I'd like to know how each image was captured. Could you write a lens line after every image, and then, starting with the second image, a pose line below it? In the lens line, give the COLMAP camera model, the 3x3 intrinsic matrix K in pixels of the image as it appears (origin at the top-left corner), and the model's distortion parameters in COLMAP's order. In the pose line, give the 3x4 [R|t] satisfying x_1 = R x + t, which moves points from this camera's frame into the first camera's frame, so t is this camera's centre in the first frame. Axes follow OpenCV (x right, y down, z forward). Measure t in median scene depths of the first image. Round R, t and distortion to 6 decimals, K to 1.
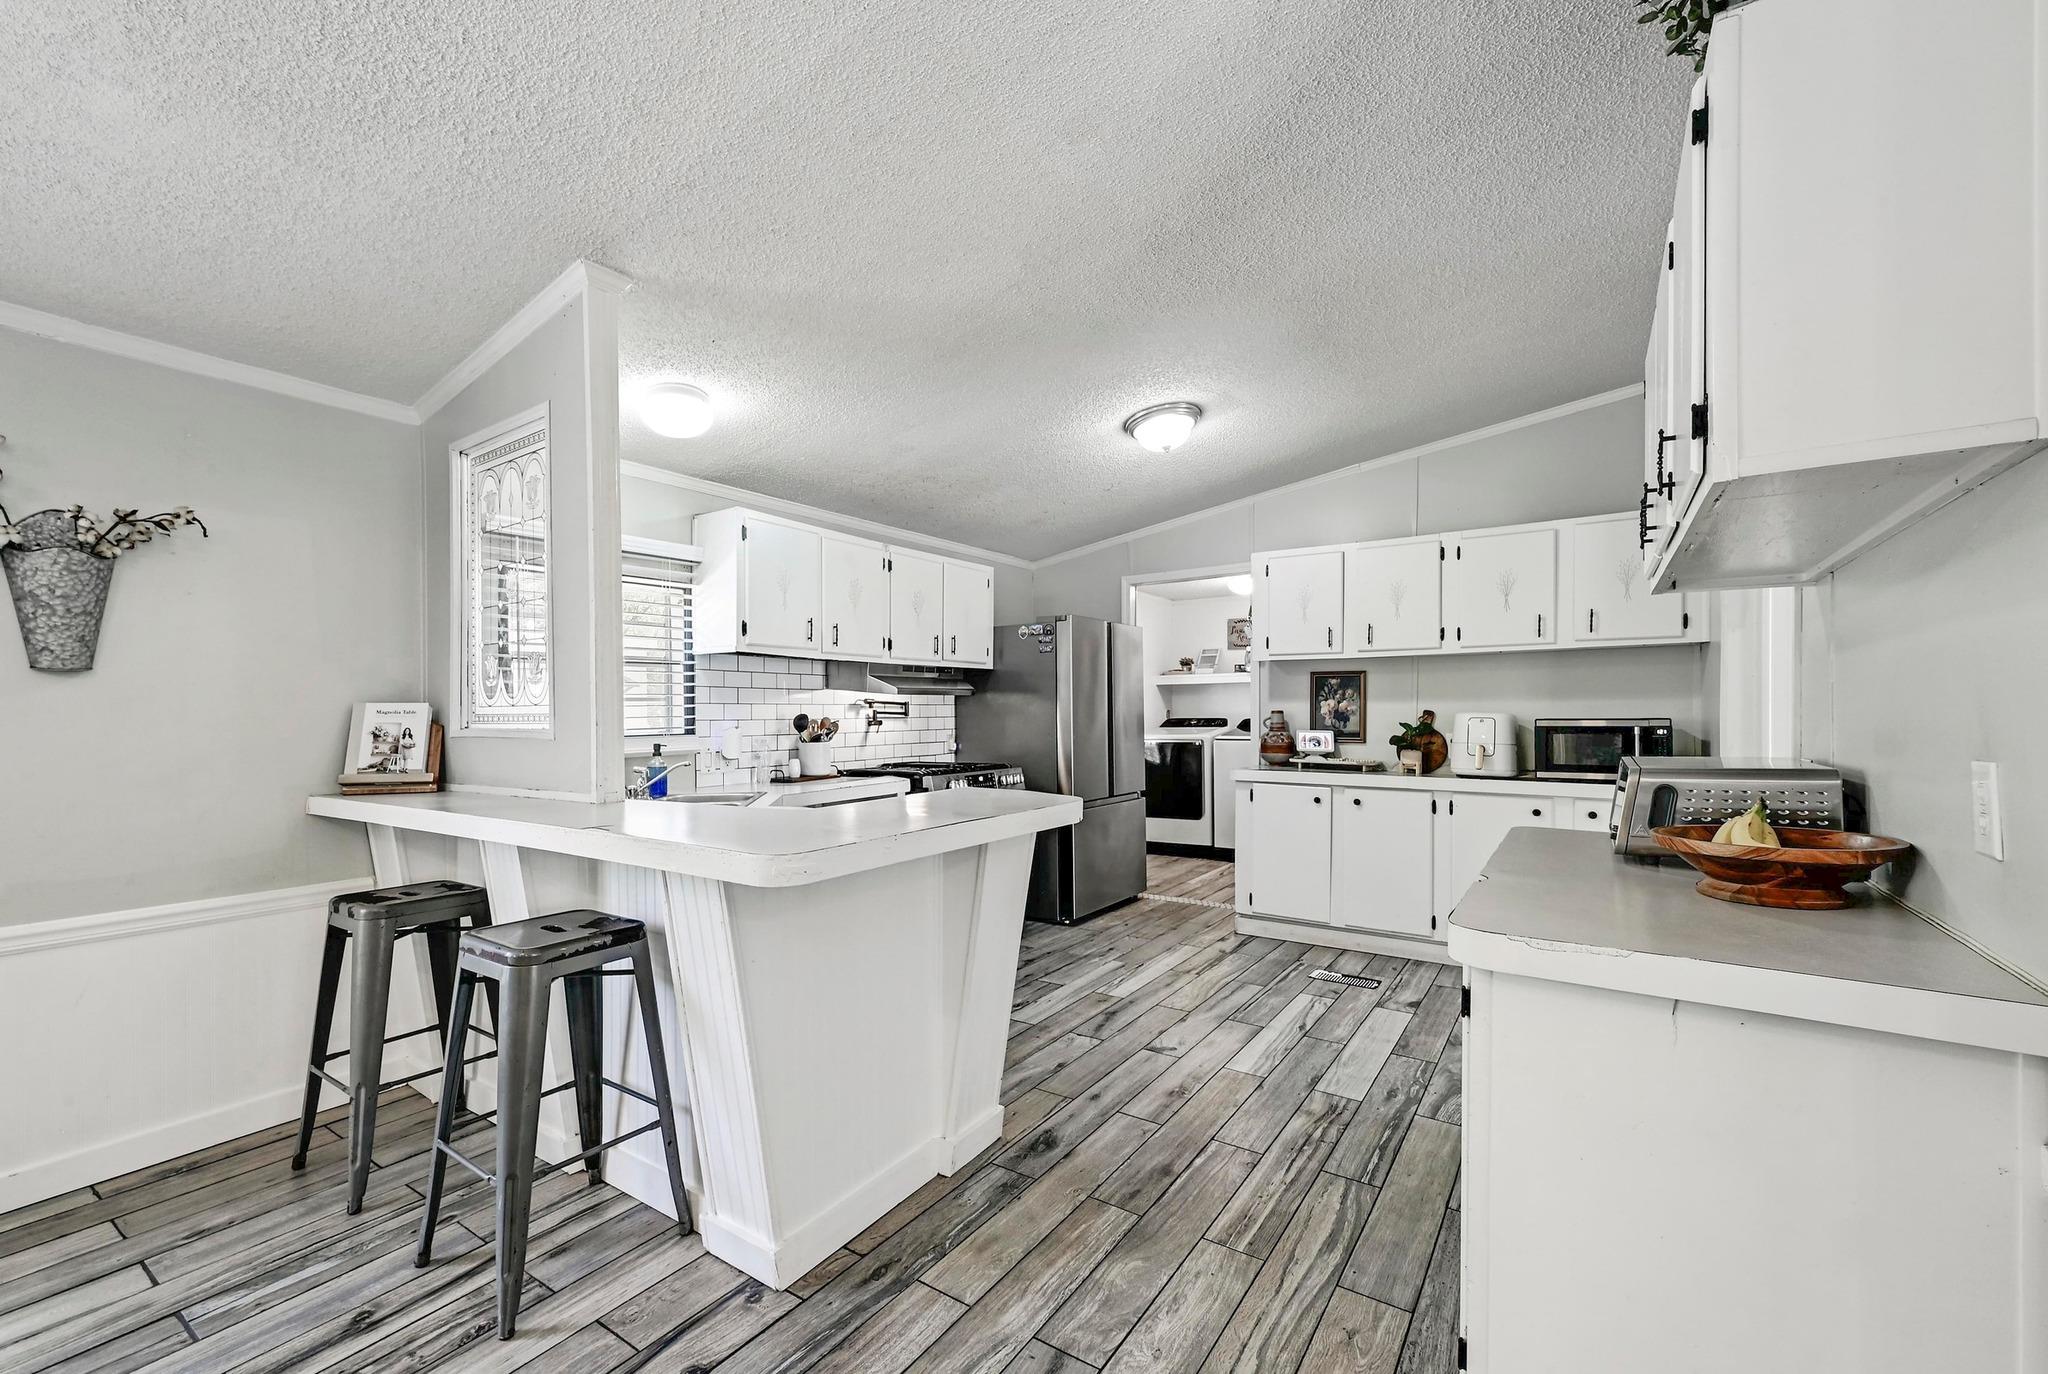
lens RADIAL K [[843.4, 0, 1029.1], [0, 843.4, 716.5], [0, 0, 1]] dist [-0.001280, -0.000179]
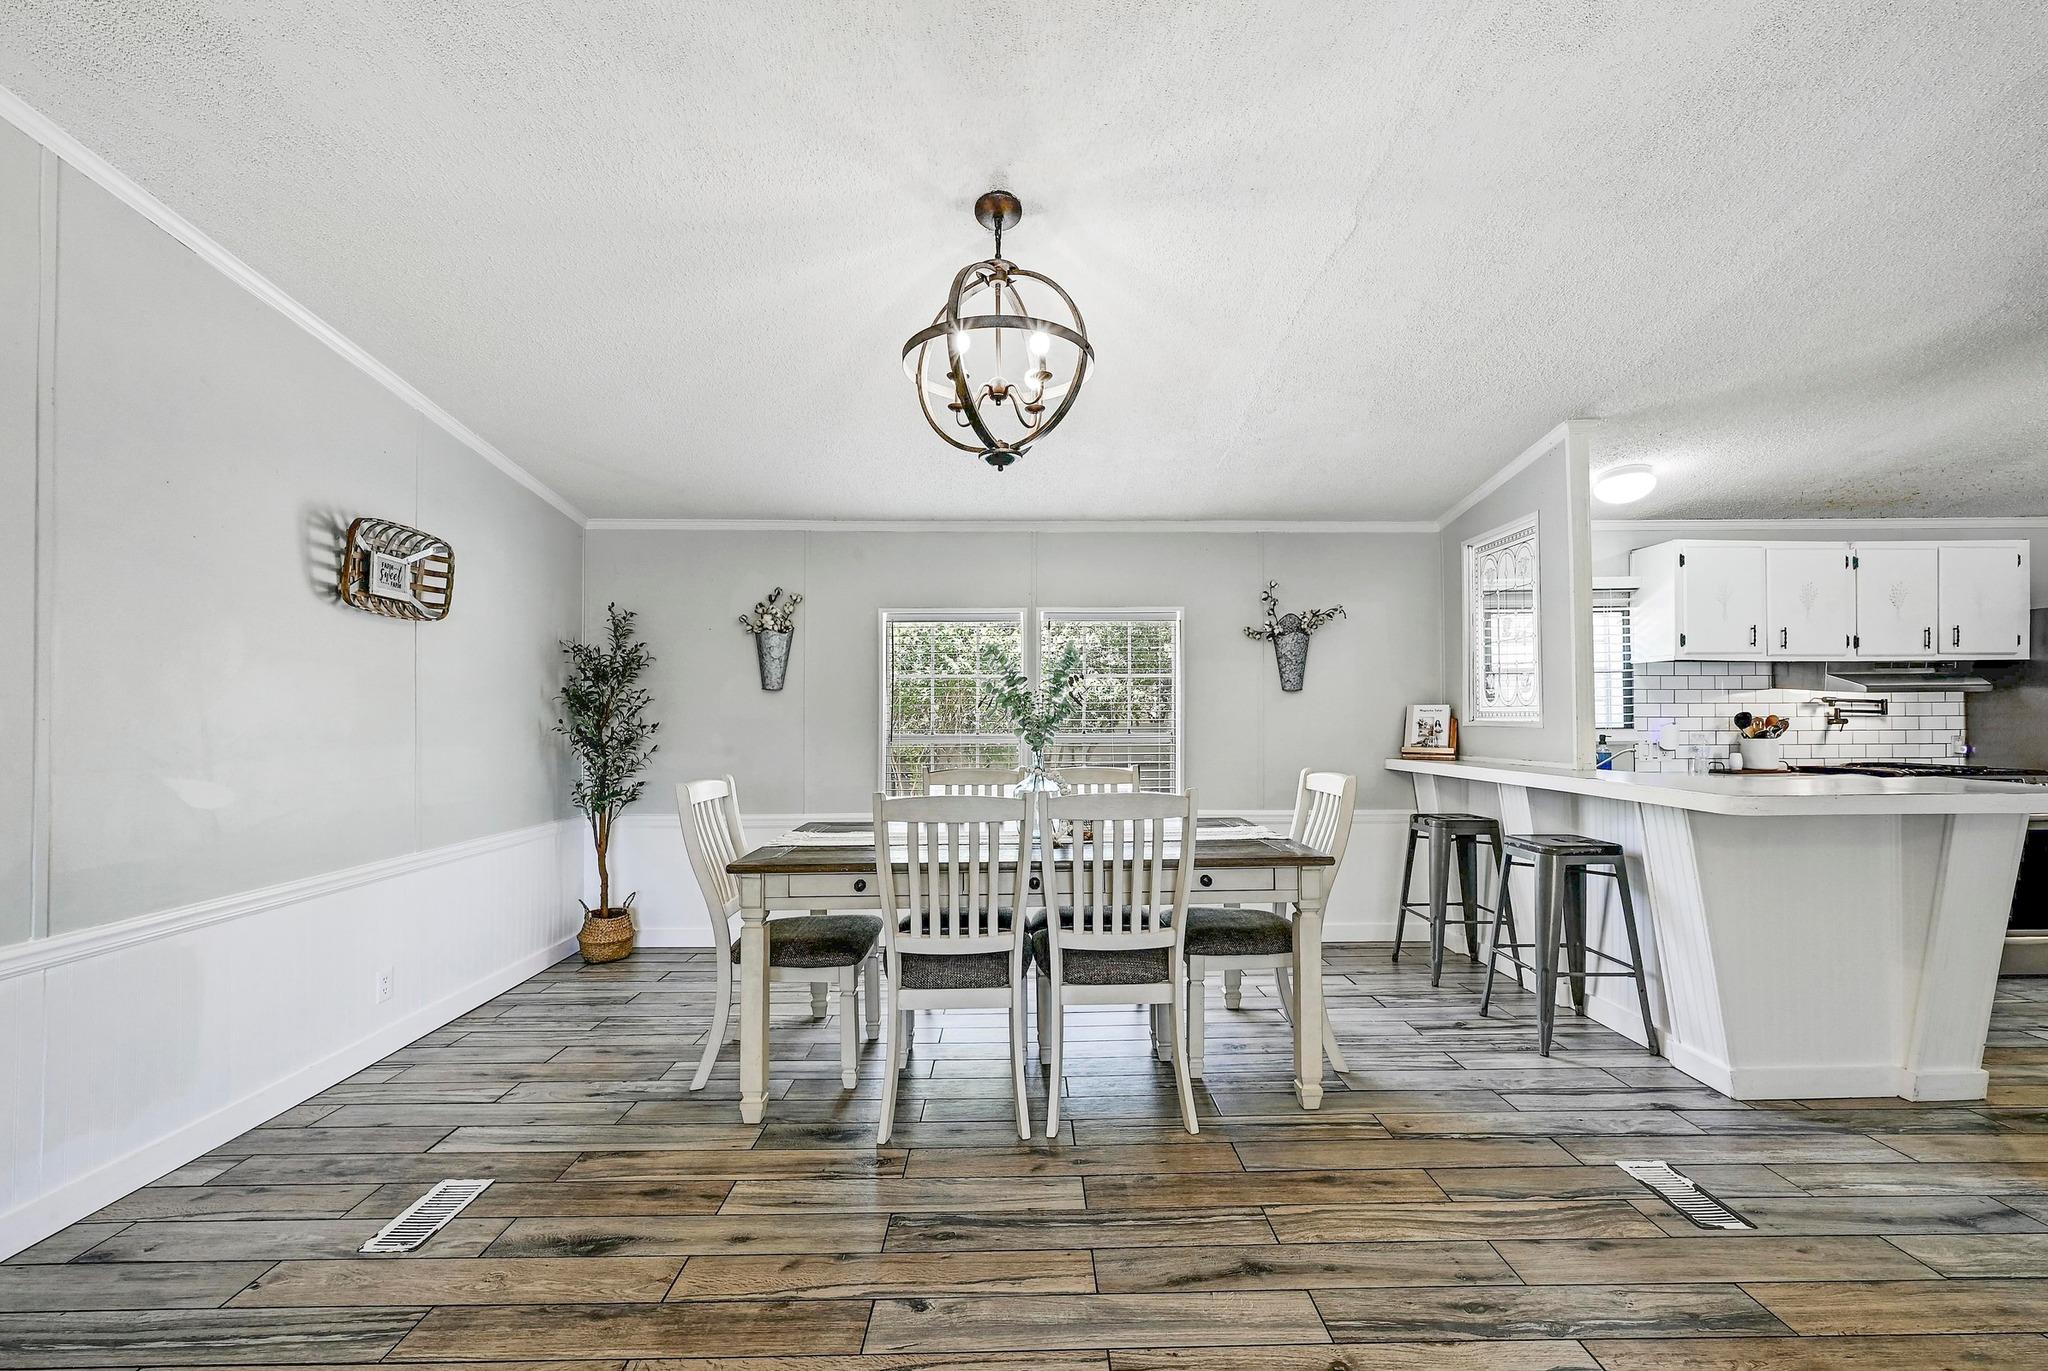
lens RADIAL K [[826.4, 0, 1026.5], [0, 826.4, 704.2], [0, 0, 1]] dist [-0.001021, -0.000311]
pose [[0.564582, -0.008047, -0.825337, 0.092154], [-0.003747, 0.999917, -0.012313, 0.003585], [0.825368, 0.010045, 0.564506, -0.385986]]
